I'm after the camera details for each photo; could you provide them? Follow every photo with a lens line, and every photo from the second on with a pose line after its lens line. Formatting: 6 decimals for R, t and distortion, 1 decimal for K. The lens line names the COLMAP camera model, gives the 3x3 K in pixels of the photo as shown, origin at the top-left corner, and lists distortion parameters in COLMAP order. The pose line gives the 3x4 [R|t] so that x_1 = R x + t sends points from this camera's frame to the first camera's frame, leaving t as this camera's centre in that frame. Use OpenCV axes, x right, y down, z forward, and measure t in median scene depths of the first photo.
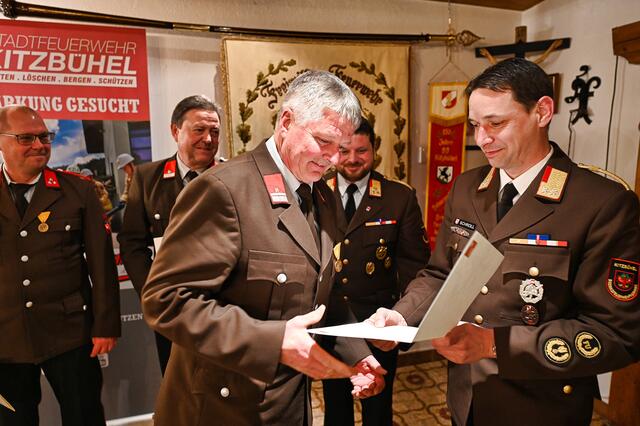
lens RADIAL K [[429.2, 0, 315.0], [0, 429.2, 215.2], [0, 0, 1]] dist [-0.003382, -0.004732]
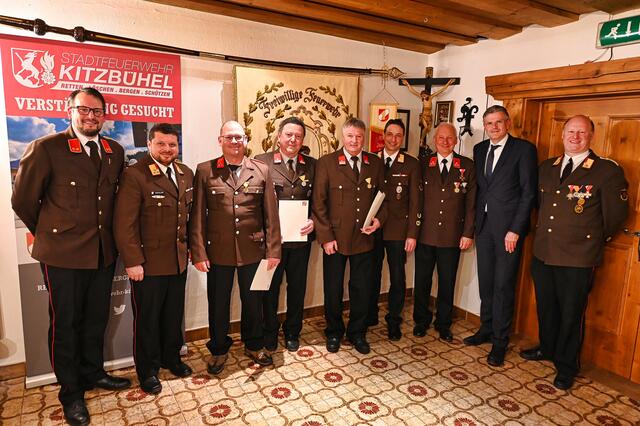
lens RADIAL K [[429.2, 0, 319.4], [0, 429.2, 214.5], [0, 0, 1]] dist [-0.003382, -0.004732]
pose [[0.970913, -0.009208, 0.239257, -0.270708], [0.006623, 0.999911, 0.011604, 0.047059], [-0.239343, -0.009682, 0.970887, -0.380508]]
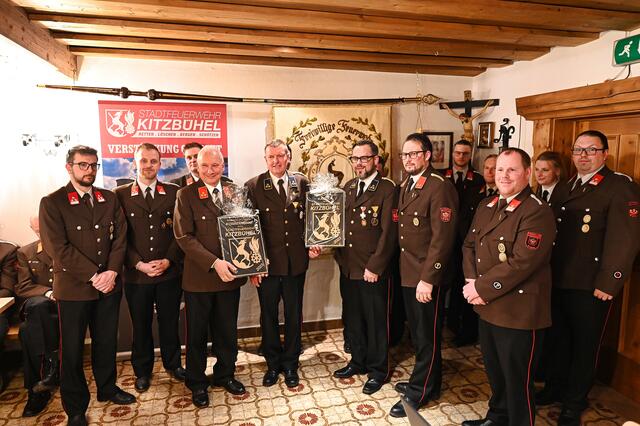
lens RADIAL K [[429.2, 0, 319.0], [0, 429.2, 212.0], [0, 0, 1]] dist [-0.003382, -0.004732]
pose [[0.998857, 0.003396, -0.047682, 0.040947], [-0.004487, 0.999730, -0.022797, 0.023488], [0.047592, 0.022984, 0.998602, -0.587287]]
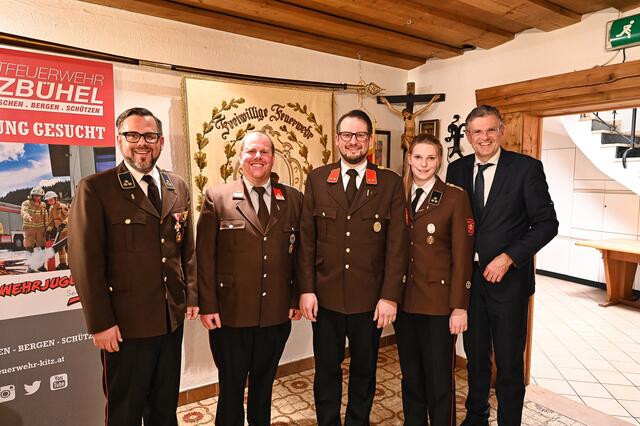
lens RADIAL K [[429.2, 0, 318.9], [0, 429.2, 218.0], [0, 0, 1]] dist [-0.003382, -0.004732]
pose [[0.954624, -0.021877, 0.297008, -0.207525], [0.040462, 0.997578, -0.056572, 0.036316], [-0.295051, 0.066022, 0.953198, -0.151650]]
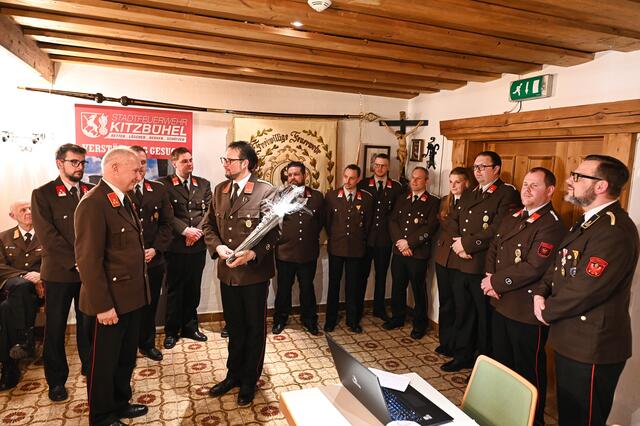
lens RADIAL K [[429.2, 0, 315.1], [0, 429.2, 217.1], [0, 0, 1]] dist [-0.003382, -0.004732]
pose [[0.998011, 0.033702, 0.053267, 0.052680], [-0.032503, 0.999202, -0.023221, 0.048876], [-0.054007, 0.021443, 0.998310, -0.824275]]
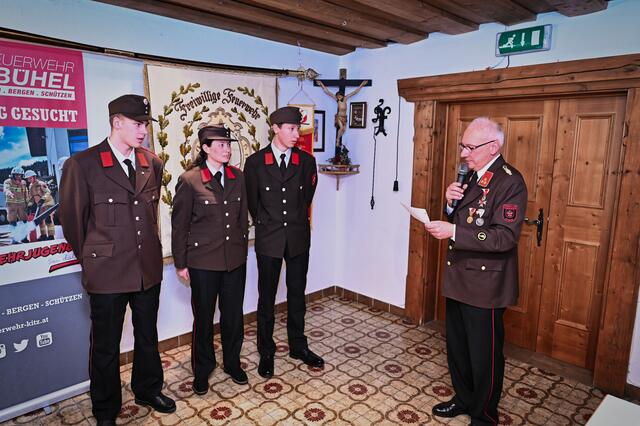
lens RADIAL K [[429.2, 0, 317.2], [0, 429.2, 212.2], [0, 0, 1]] dist [-0.003382, -0.004732]
pose [[0.889341, -0.061622, 0.453072, -0.346131], [0.057737, 0.998080, 0.022415, 0.019149], [-0.453584, 0.006225, 0.891192, -0.322297]]
